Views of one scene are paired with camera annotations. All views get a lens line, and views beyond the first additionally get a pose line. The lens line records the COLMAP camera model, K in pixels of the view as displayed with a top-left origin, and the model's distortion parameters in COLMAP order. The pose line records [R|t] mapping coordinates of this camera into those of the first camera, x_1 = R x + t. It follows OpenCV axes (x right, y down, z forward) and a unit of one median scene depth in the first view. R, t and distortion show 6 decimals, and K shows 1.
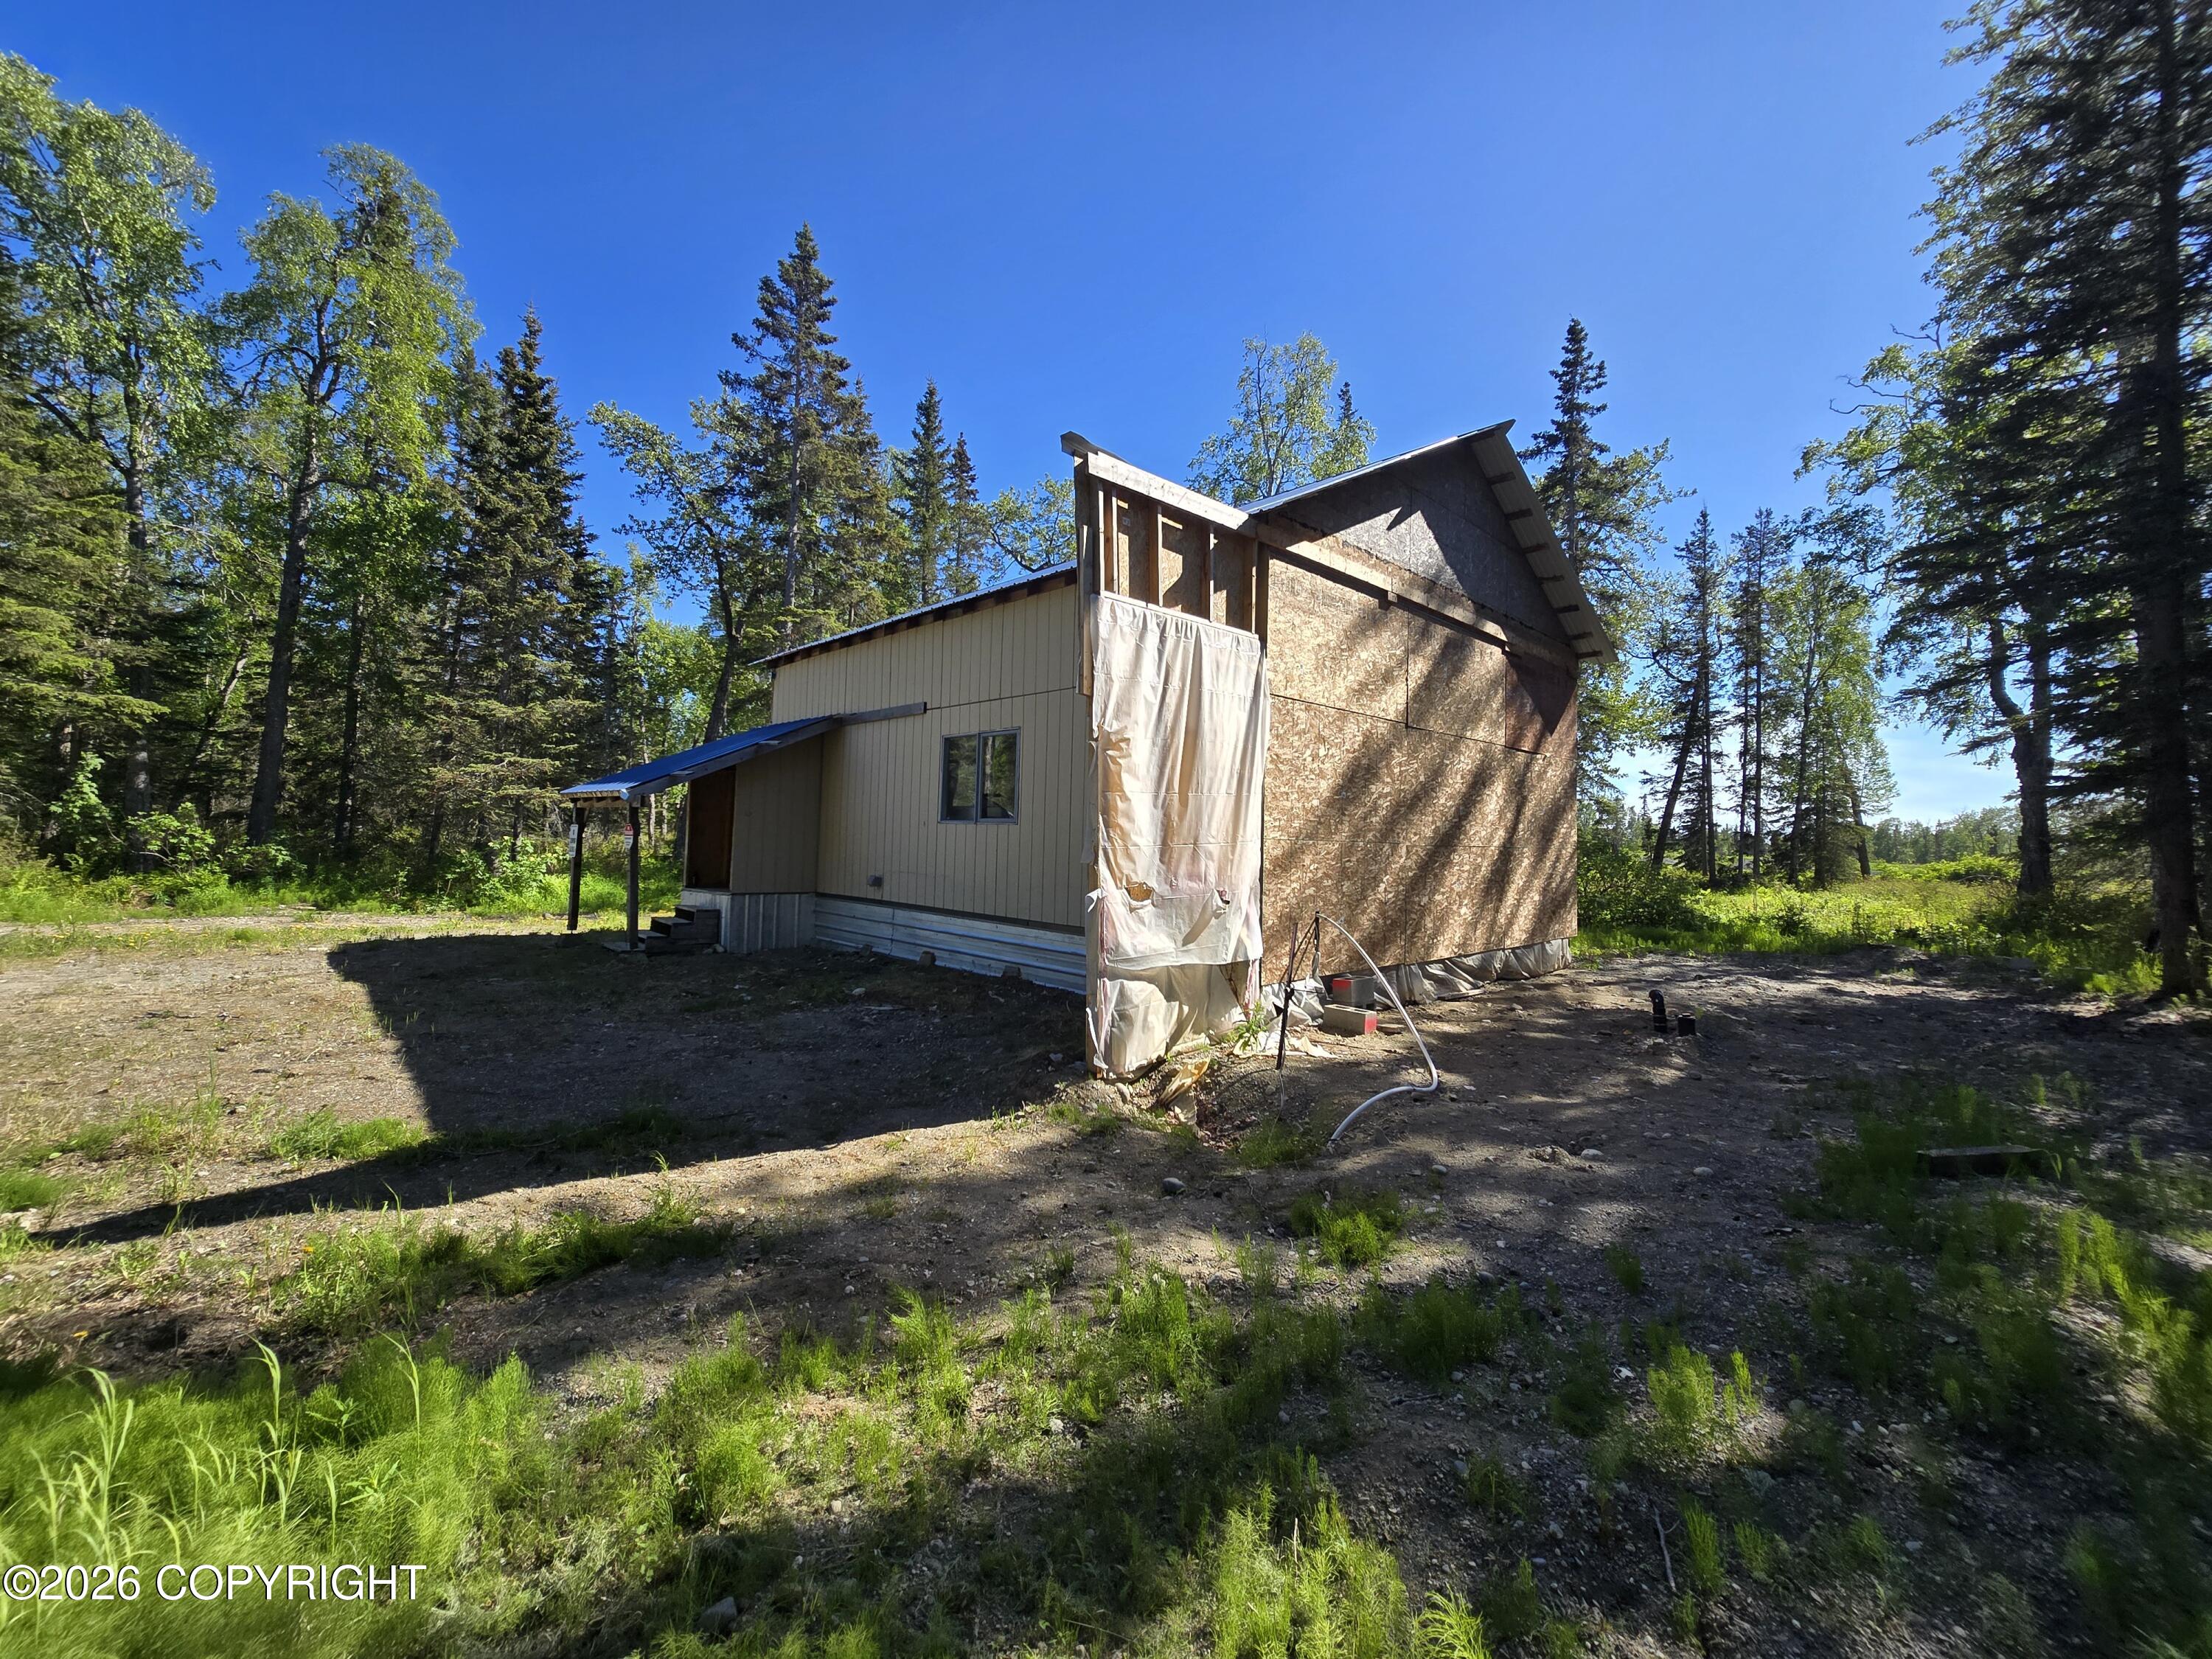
lens RADIAL K [[905.4, 0, 1100.5], [0, 905.4, 822.2], [0, 0, 1]] dist [-0.005565, 0.001278]
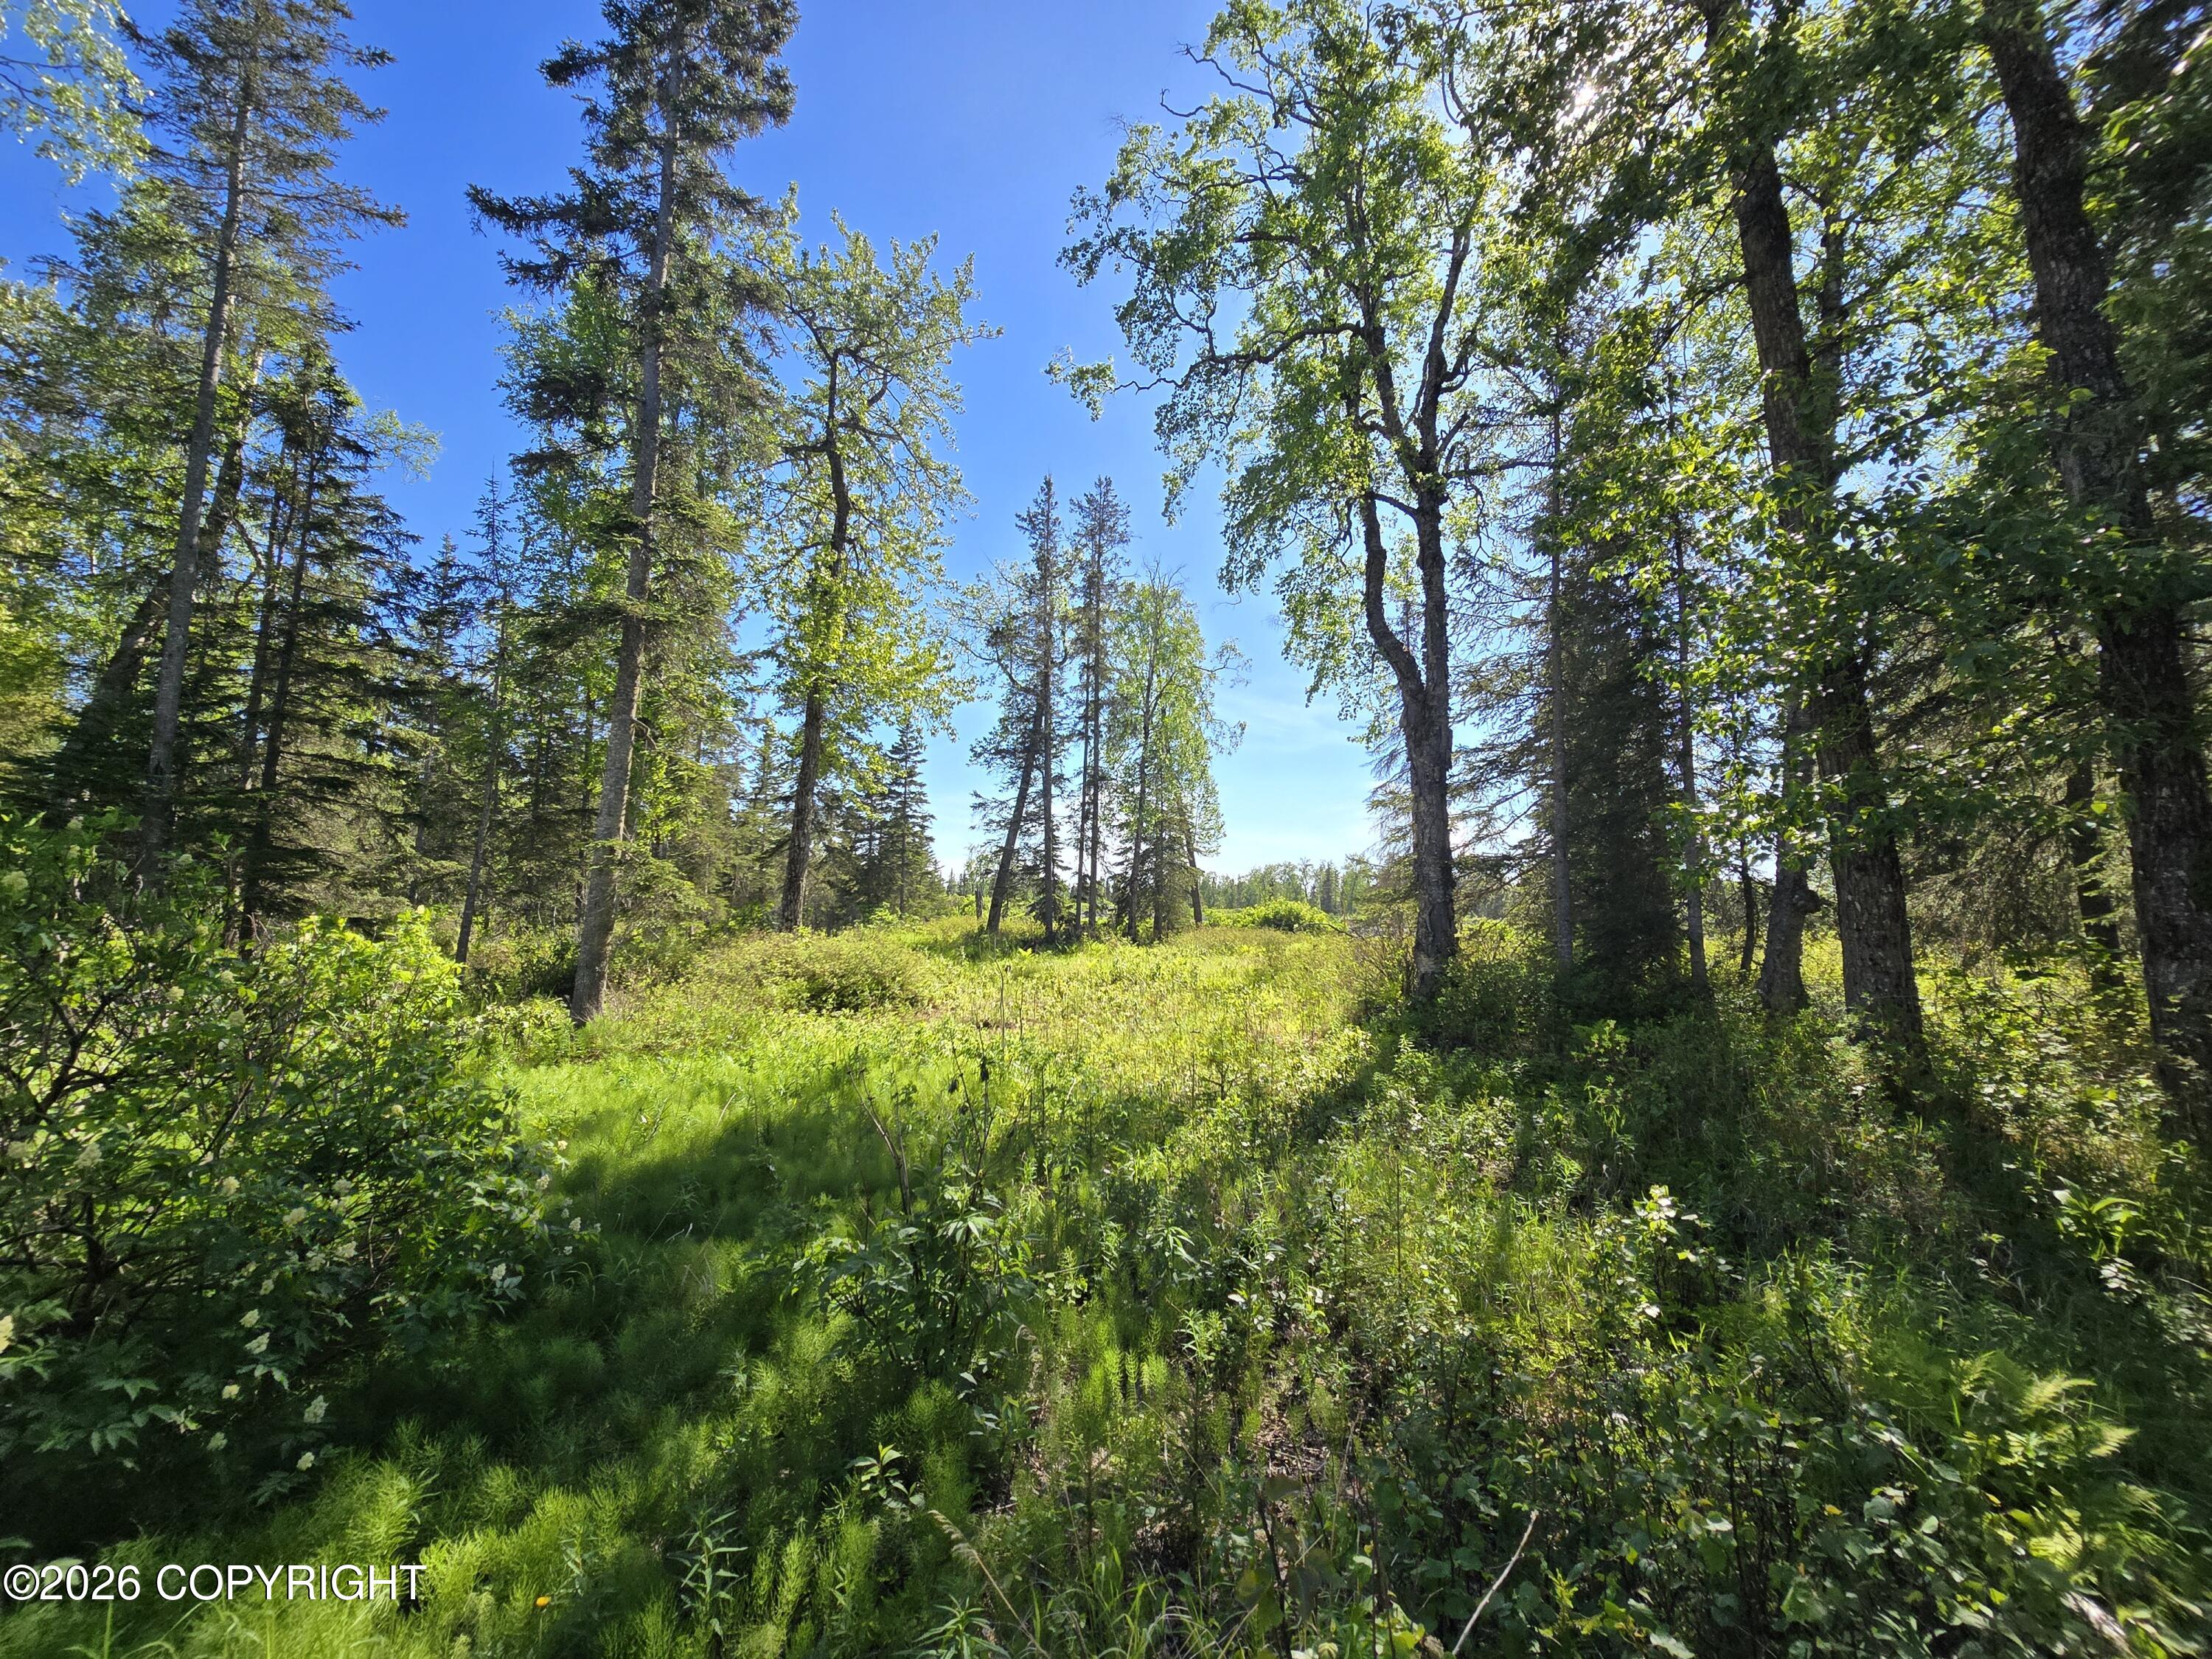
lens RADIAL K [[905.4, 0, 1106.5], [0, 905.4, 829.2], [0, 0, 1]] dist [-0.005565, 0.001278]
pose [[0.821661, 0.035067, 0.568897, 0.258937], [-0.006334, 0.998606, -0.052406, 0.013651], [-0.569941, 0.039456, 0.820738, 0.312373]]
